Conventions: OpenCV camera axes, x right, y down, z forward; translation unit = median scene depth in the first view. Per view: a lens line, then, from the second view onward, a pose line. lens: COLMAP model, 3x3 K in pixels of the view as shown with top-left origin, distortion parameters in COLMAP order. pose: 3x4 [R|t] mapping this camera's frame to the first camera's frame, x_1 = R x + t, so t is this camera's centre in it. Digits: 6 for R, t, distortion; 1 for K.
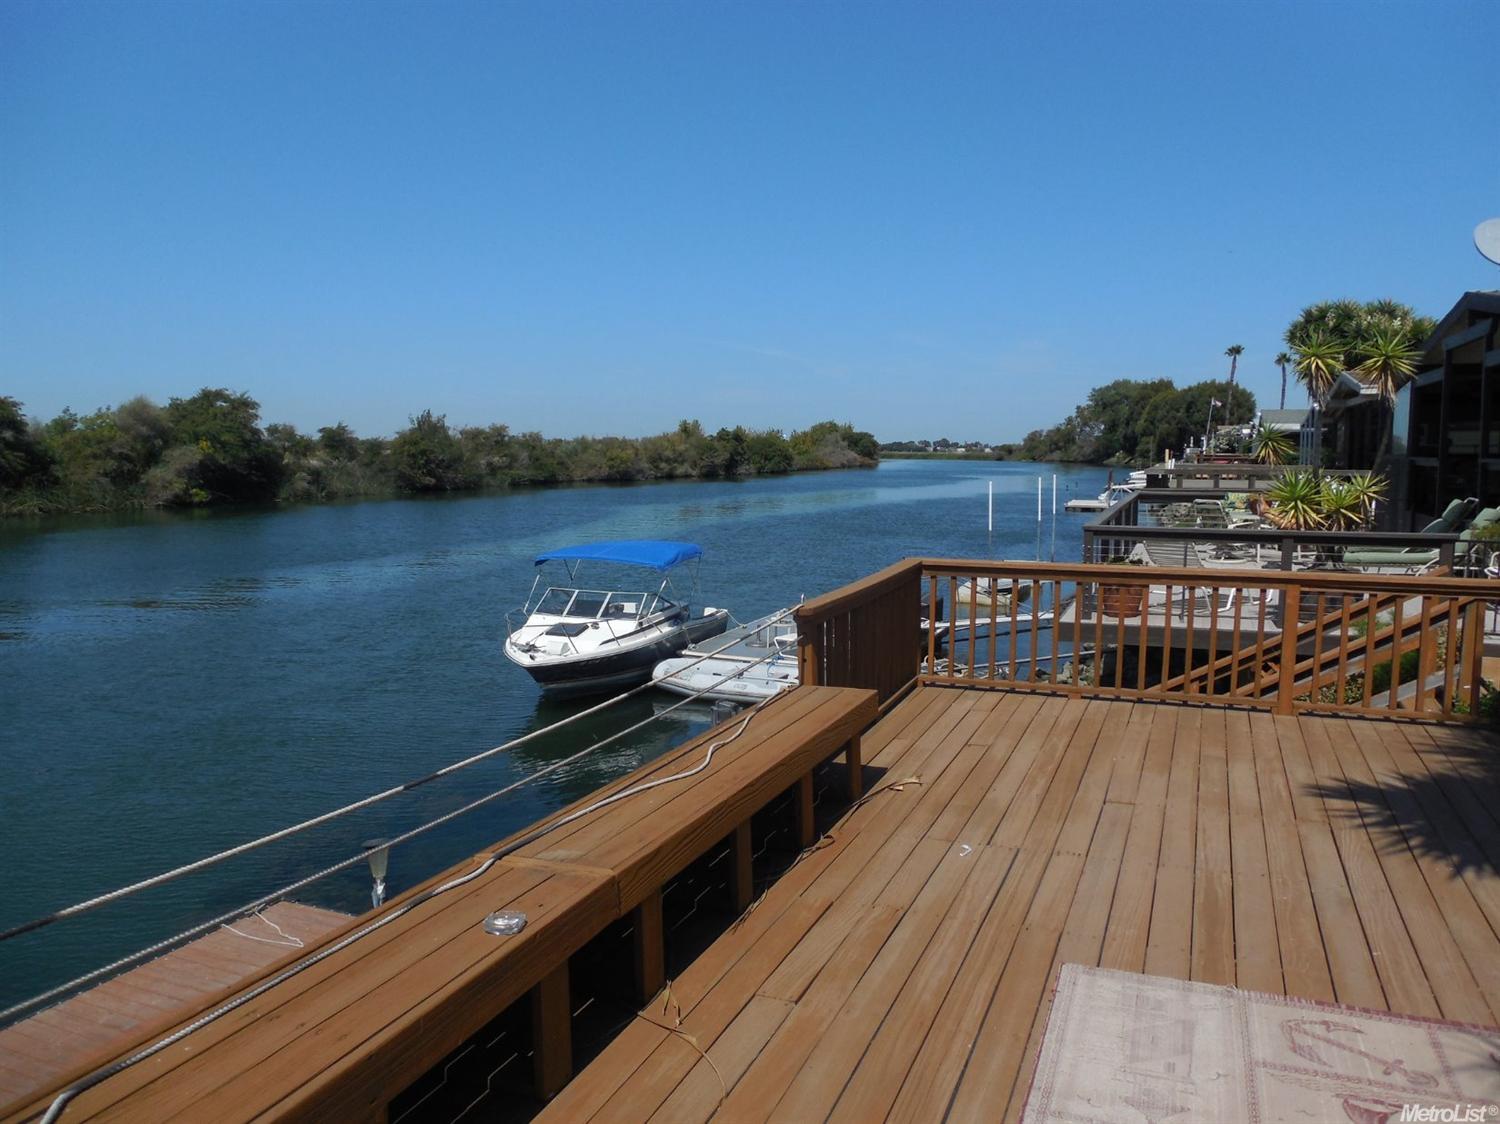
lens RADIAL K [[1109.0, 0, 759.7], [0, 1109.0, 564.0], [0, 0, 1]] dist [-0.002408, -0.004072]
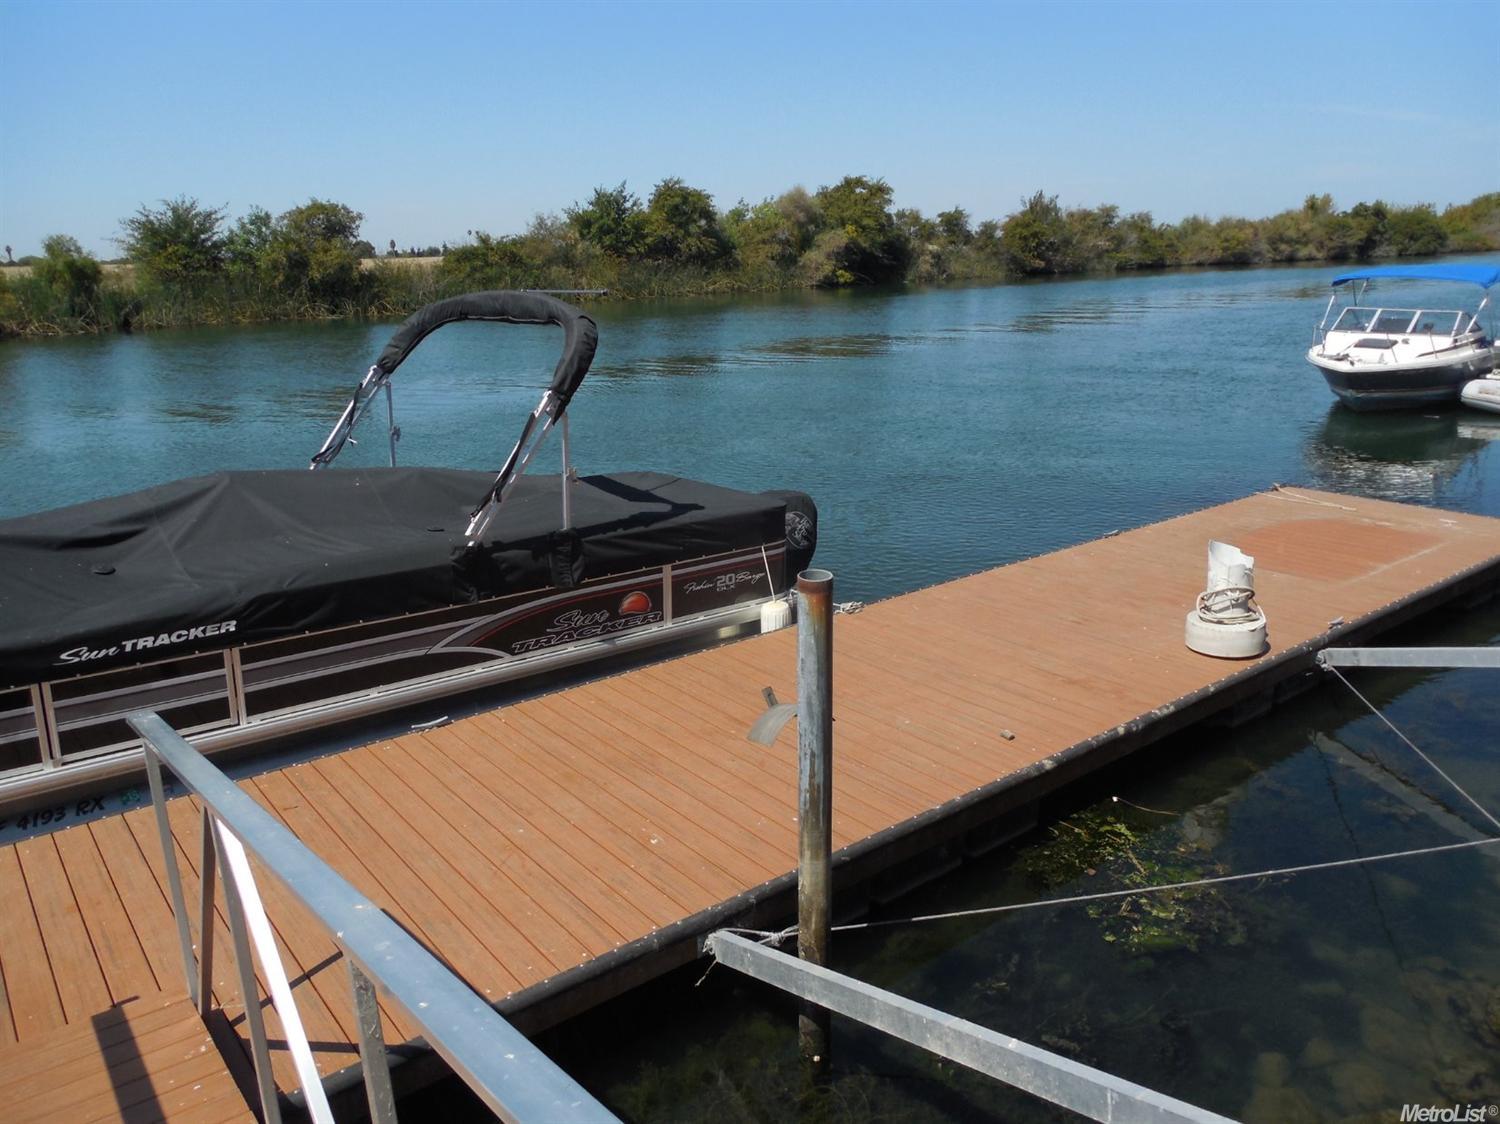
lens RADIAL K [[1109.0, 0, 759.7], [0, 1109.0, 564.0], [0, 0, 1]] dist [-0.002408, -0.004072]
pose [[0.881157, 0.109246, -0.460030, -0.030361], [-0.025713, 0.982573, 0.184088, 0.014240], [0.472124, -0.150382, 0.868611, -0.034195]]
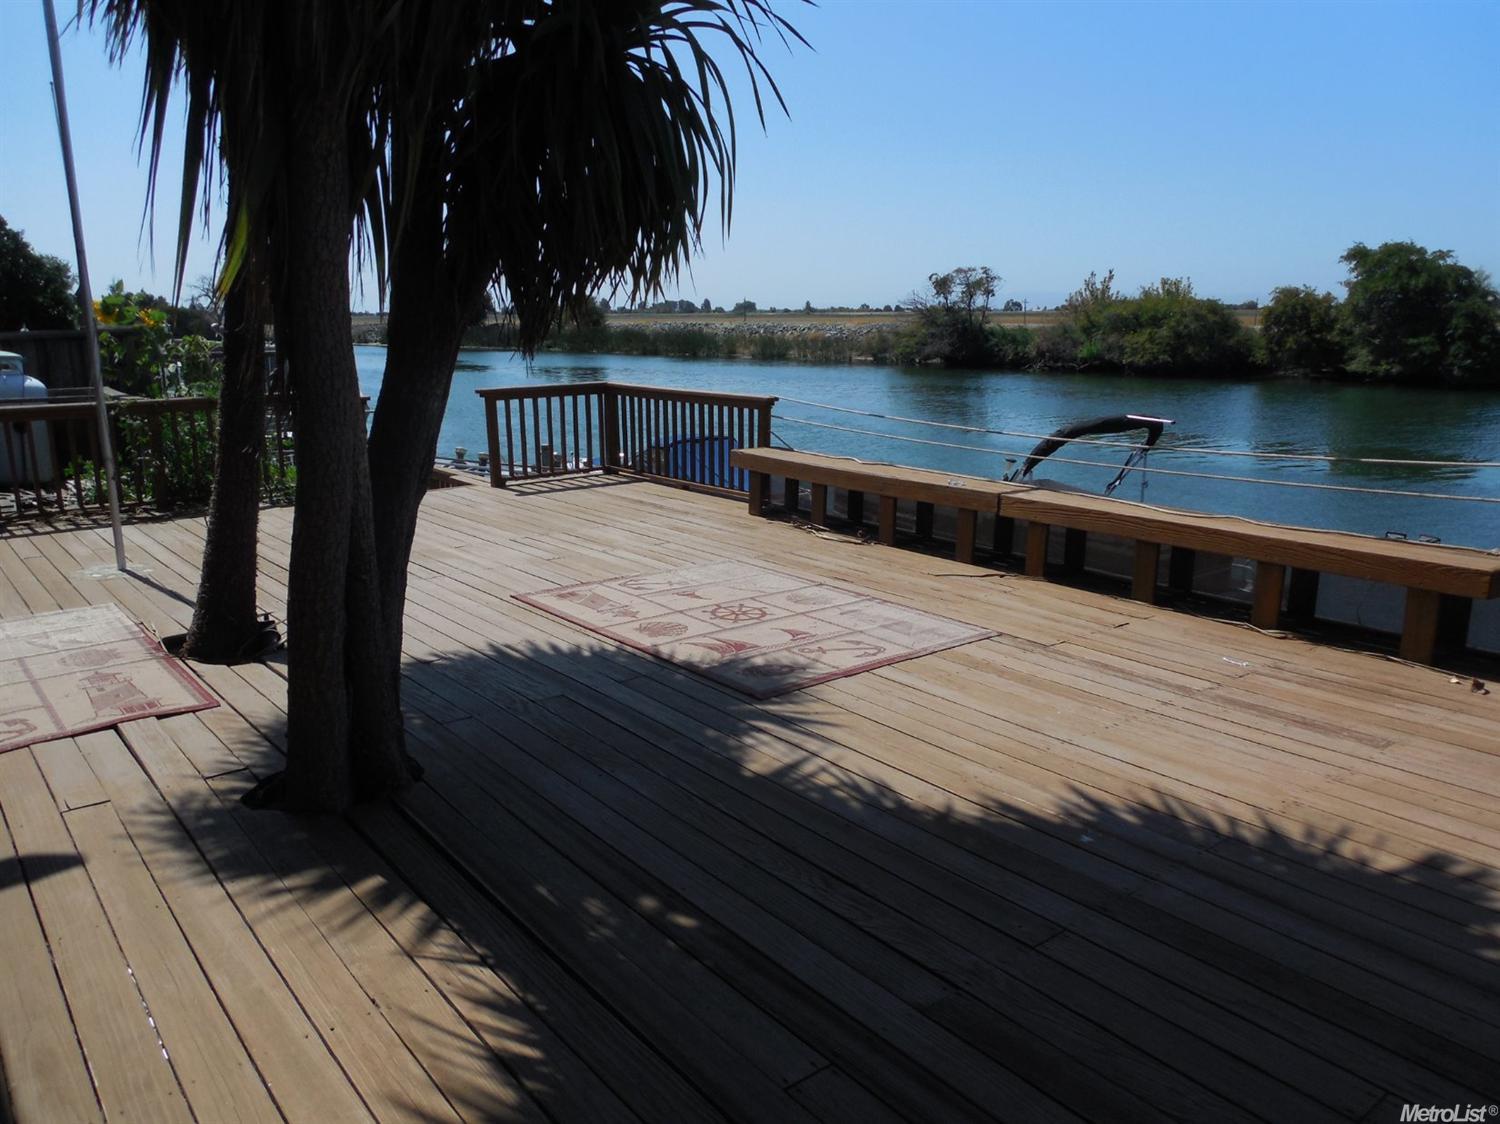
lens RADIAL K [[1109.0, 0, 759.7], [0, 1109.0, 564.0], [0, 0, 1]] dist [-0.002408, -0.004072]
pose [[-0.471346, 0.194433, -0.860249, 2.820757], [-0.066404, 0.964804, 0.254448, -0.174507], [0.879445, 0.177057, -0.441845, 2.213363]]
